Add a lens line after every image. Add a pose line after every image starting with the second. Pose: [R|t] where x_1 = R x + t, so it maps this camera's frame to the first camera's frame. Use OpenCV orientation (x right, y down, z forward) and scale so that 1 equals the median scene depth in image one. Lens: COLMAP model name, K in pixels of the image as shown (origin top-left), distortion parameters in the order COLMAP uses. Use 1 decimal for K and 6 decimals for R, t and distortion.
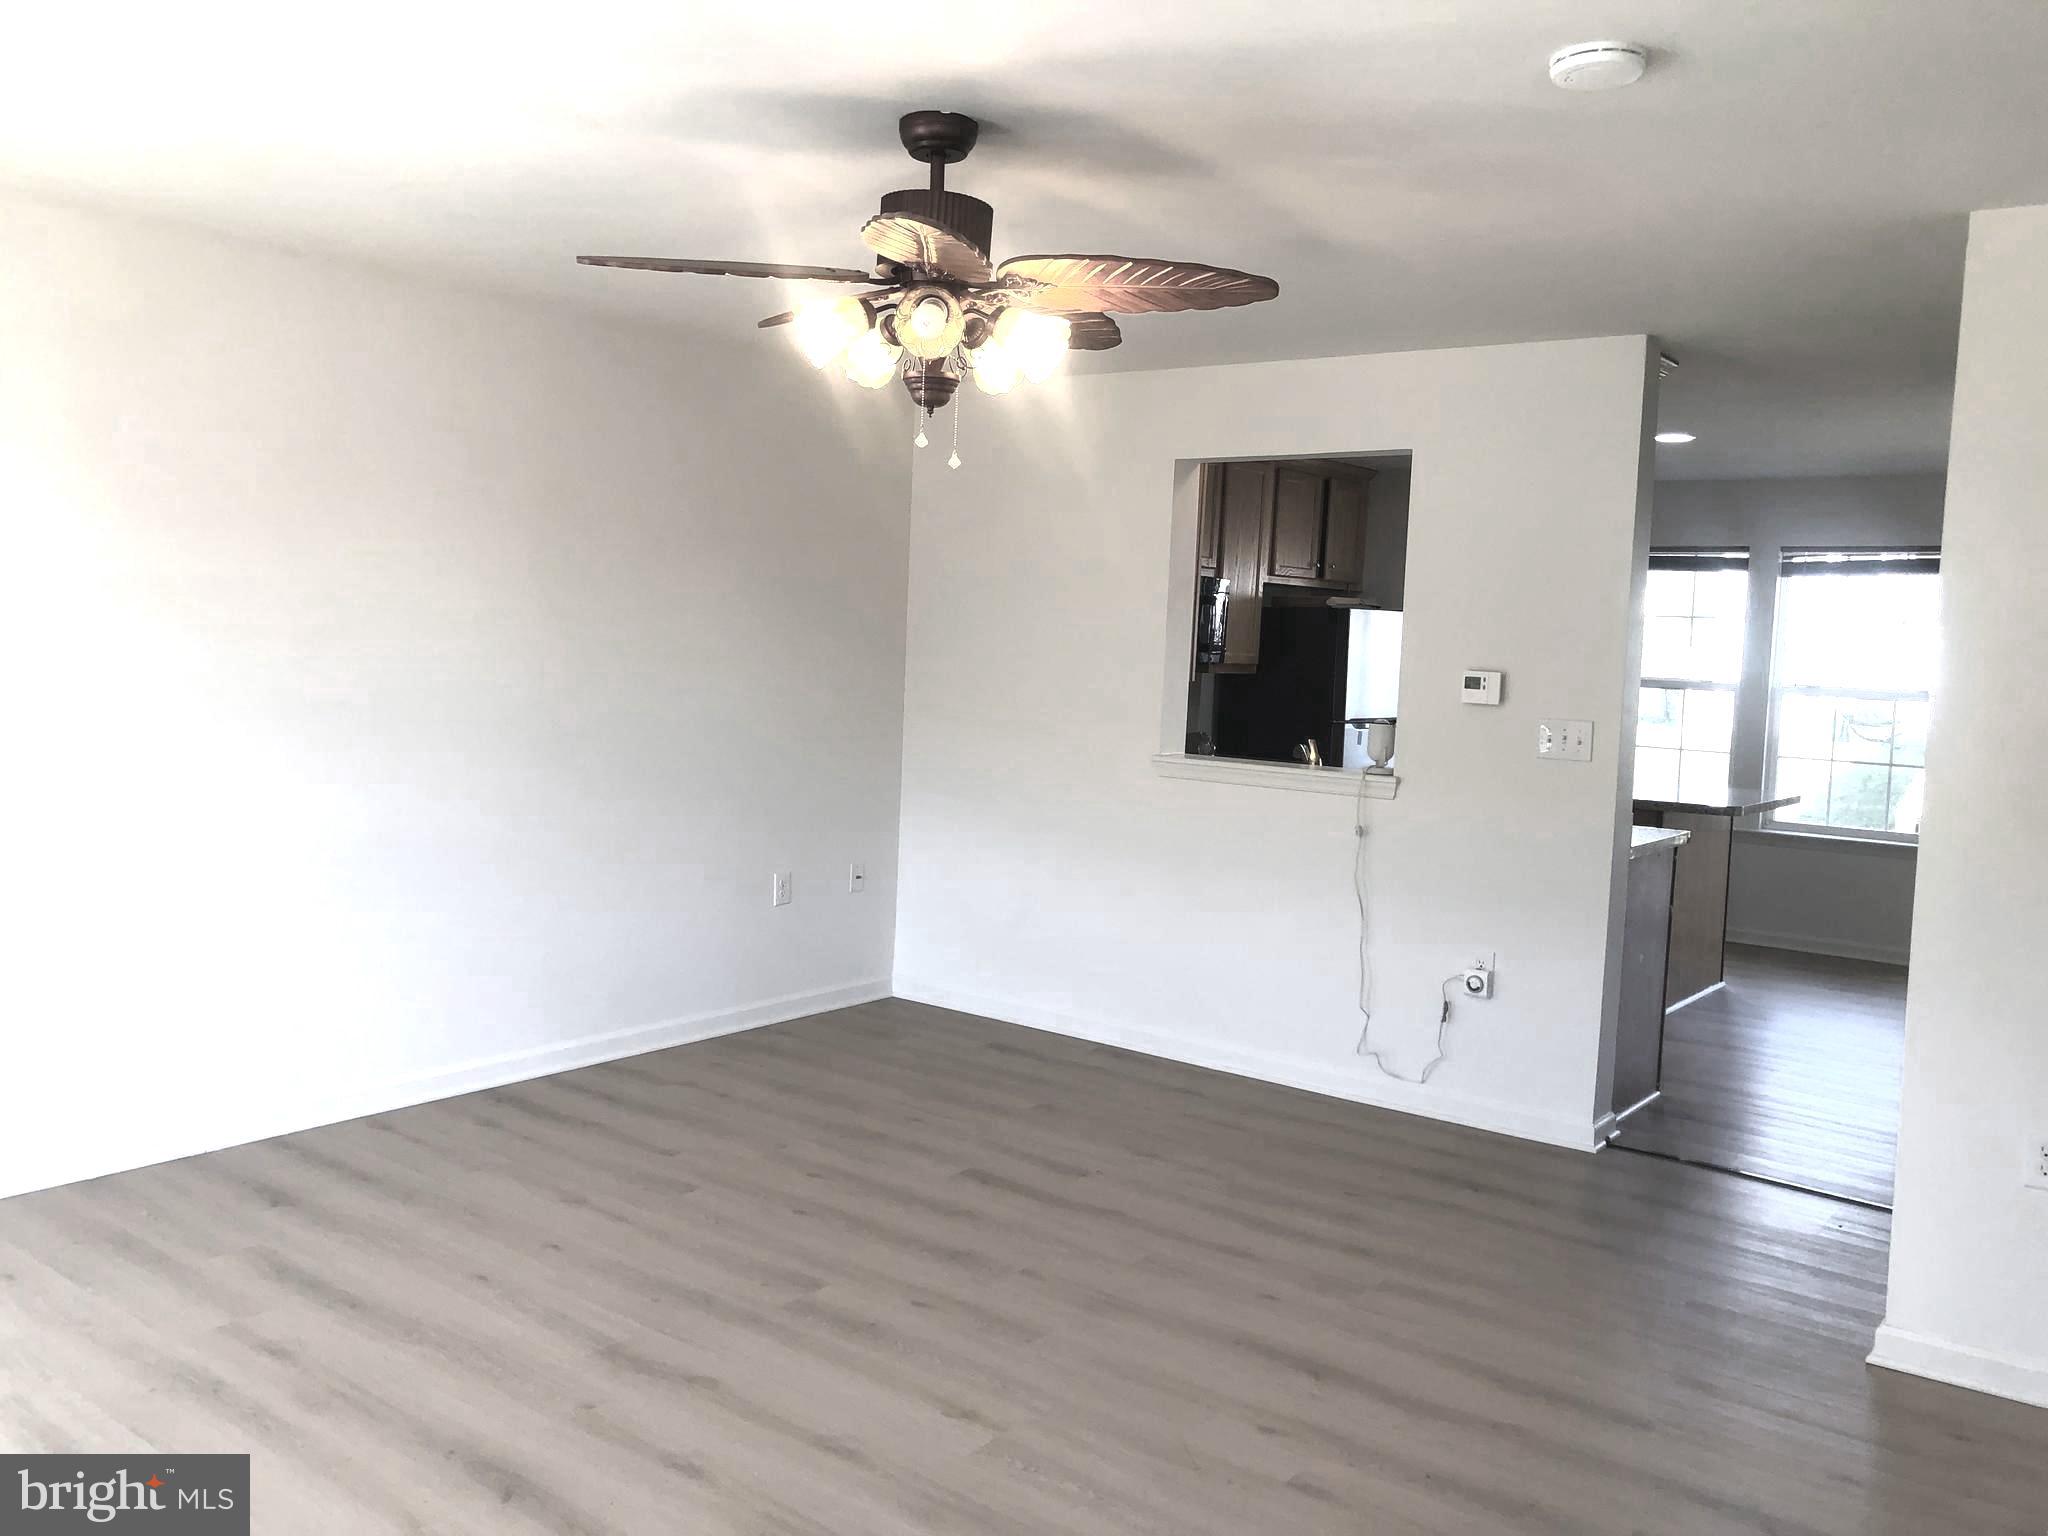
lens RADIAL K [[1681.4, 0, 1022.4], [0, 1681.4, 757.6], [0, 0, 1]] dist [0.059558, -0.073695]
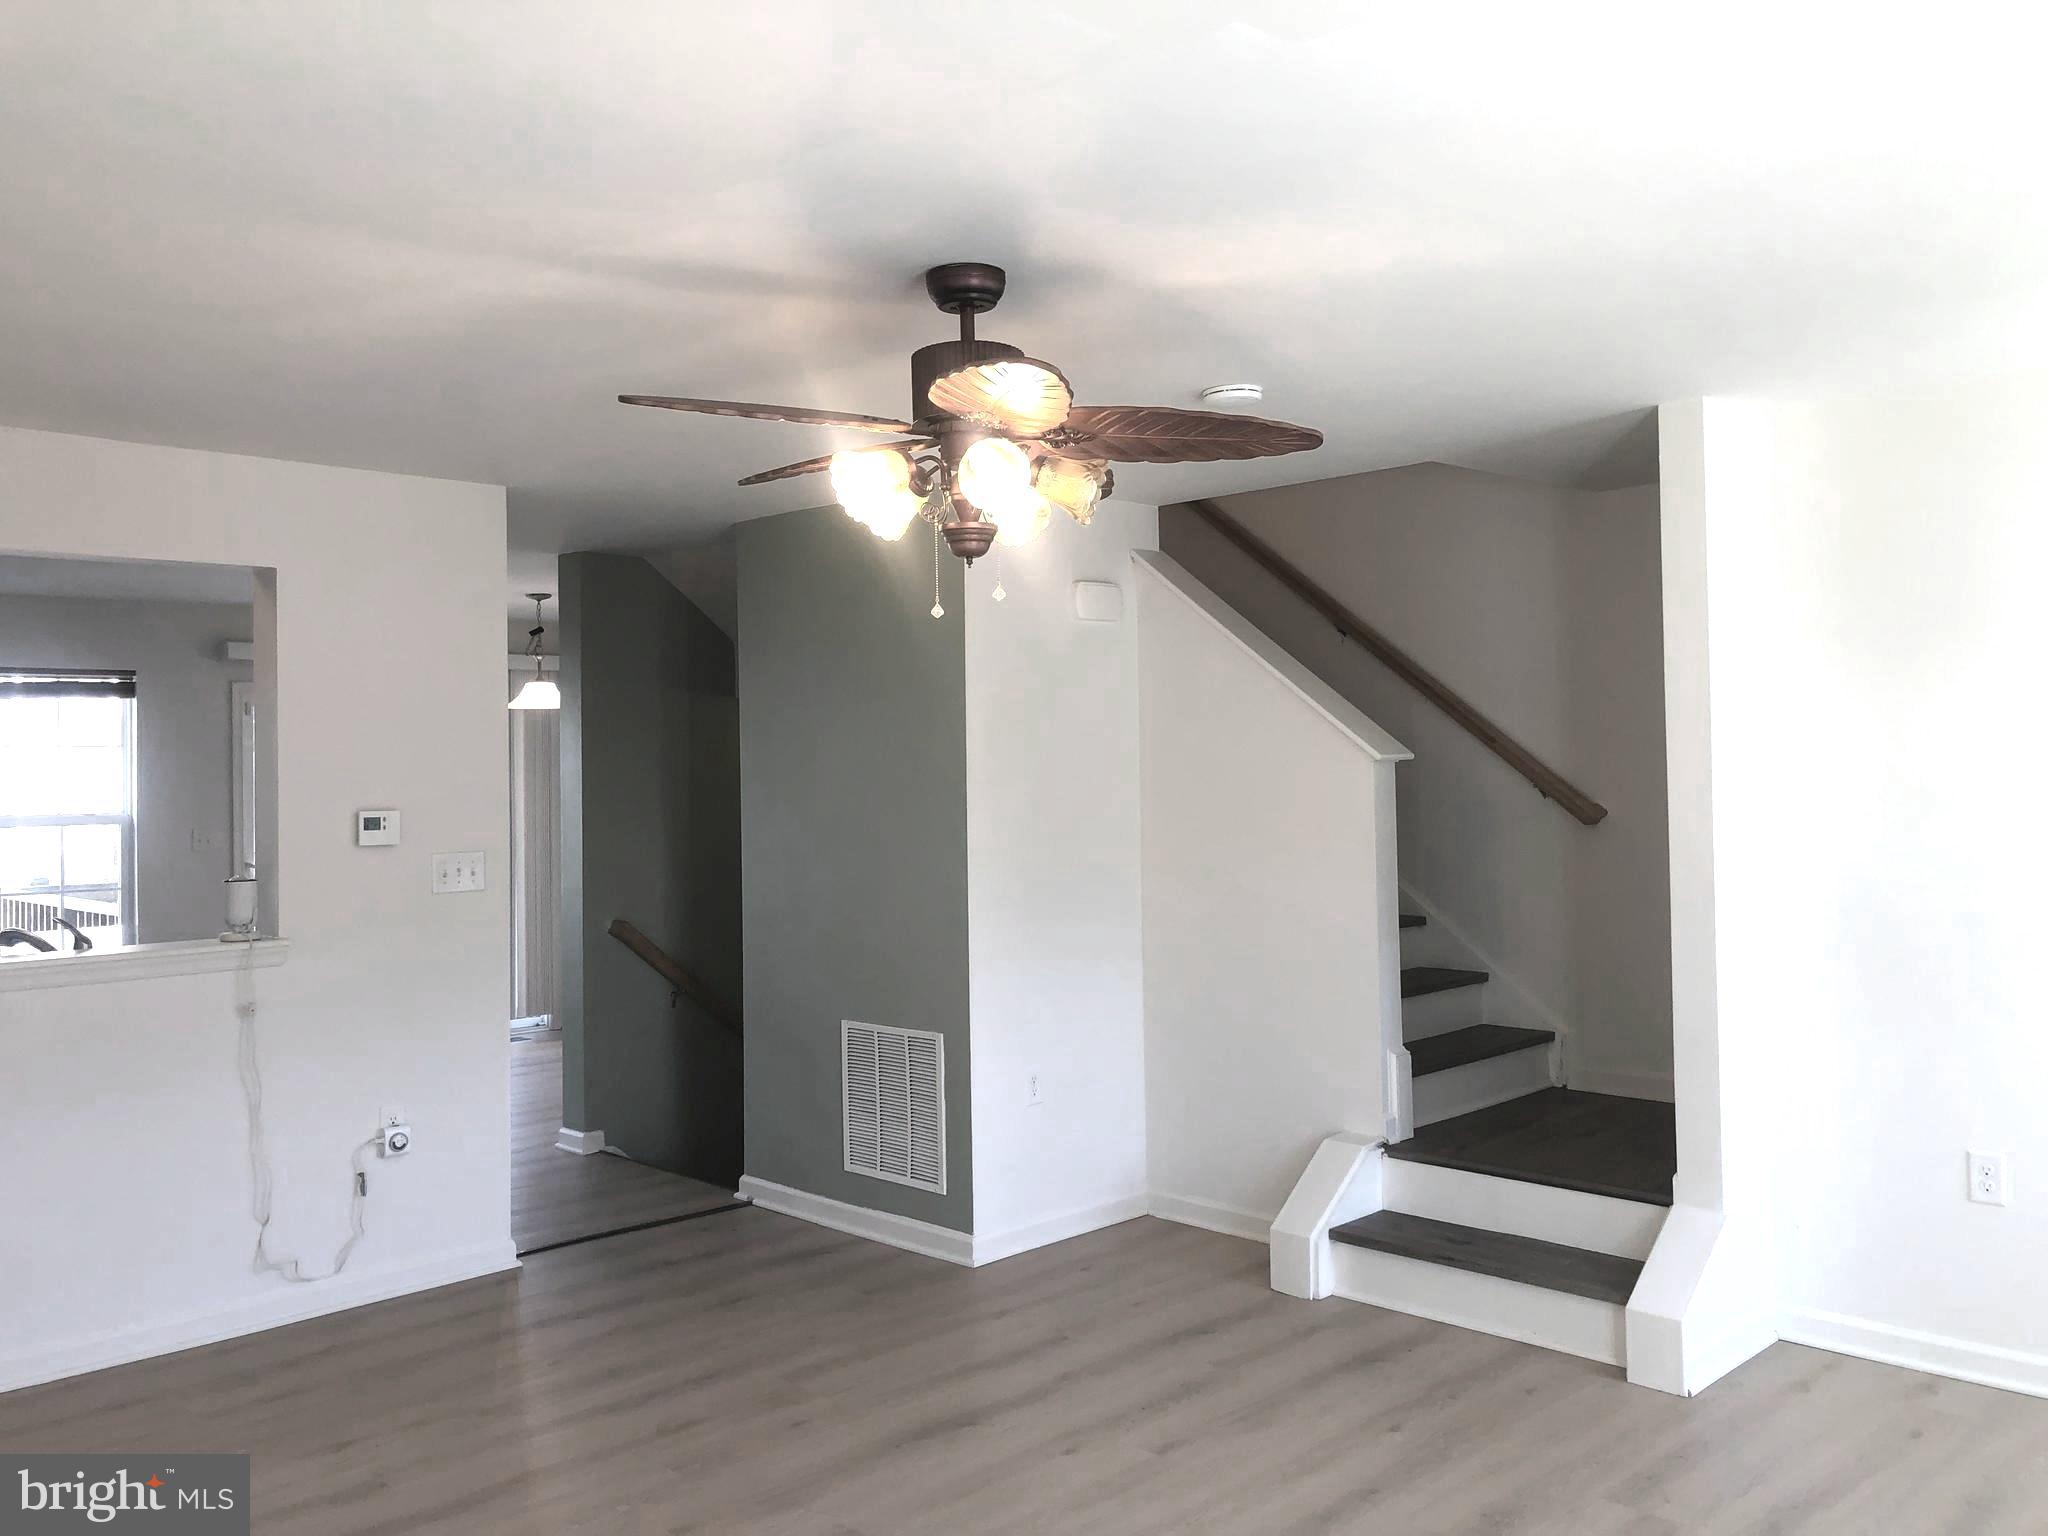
lens RADIAL K [[1681.4, 0, 1022.4], [0, 1681.4, 757.6], [0, 0, 1]] dist [0.059558, -0.073695]
pose [[0.127415, -0.036145, 0.991191, -0.615394], [0.096093, 0.995085, 0.023935, -0.068248], [-0.987184, 0.092196, 0.130262, 0.513402]]
